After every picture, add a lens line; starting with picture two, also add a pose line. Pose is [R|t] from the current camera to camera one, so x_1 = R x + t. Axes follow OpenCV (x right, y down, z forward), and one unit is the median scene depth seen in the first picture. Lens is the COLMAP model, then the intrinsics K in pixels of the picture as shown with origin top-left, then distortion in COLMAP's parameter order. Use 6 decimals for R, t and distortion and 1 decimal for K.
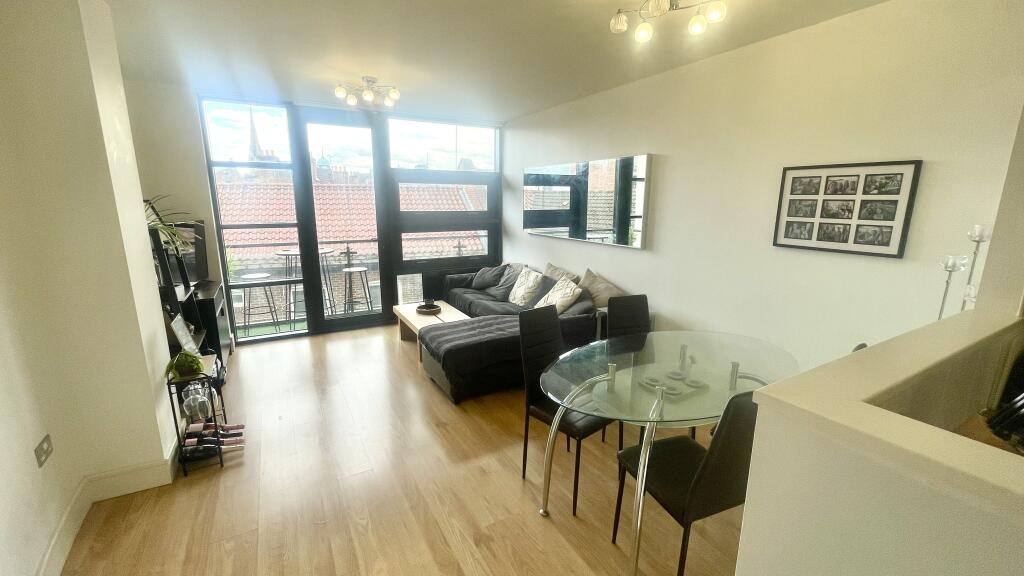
lens RADIAL K [[417.6, 0, 508.6], [0, 417.6, 289.8], [0, 0, 1]] dist [0.010027, 0.000088]
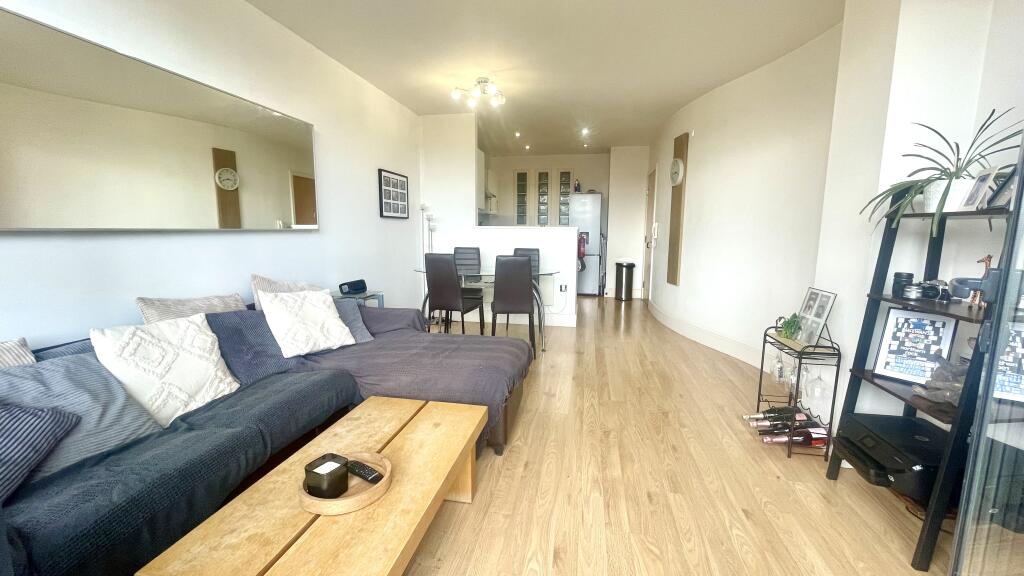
lens RADIAL K [[417.6, 0, 512.0], [0, 417.6, 286.8], [0, 0, 1]] dist [0.010027, 0.000088]
pose [[-0.771507, -0.103083, 0.627814, -0.405315], [0.125669, 0.942654, 0.309209, -0.147593], [-0.623686, 0.317453, -0.714310, 0.987675]]
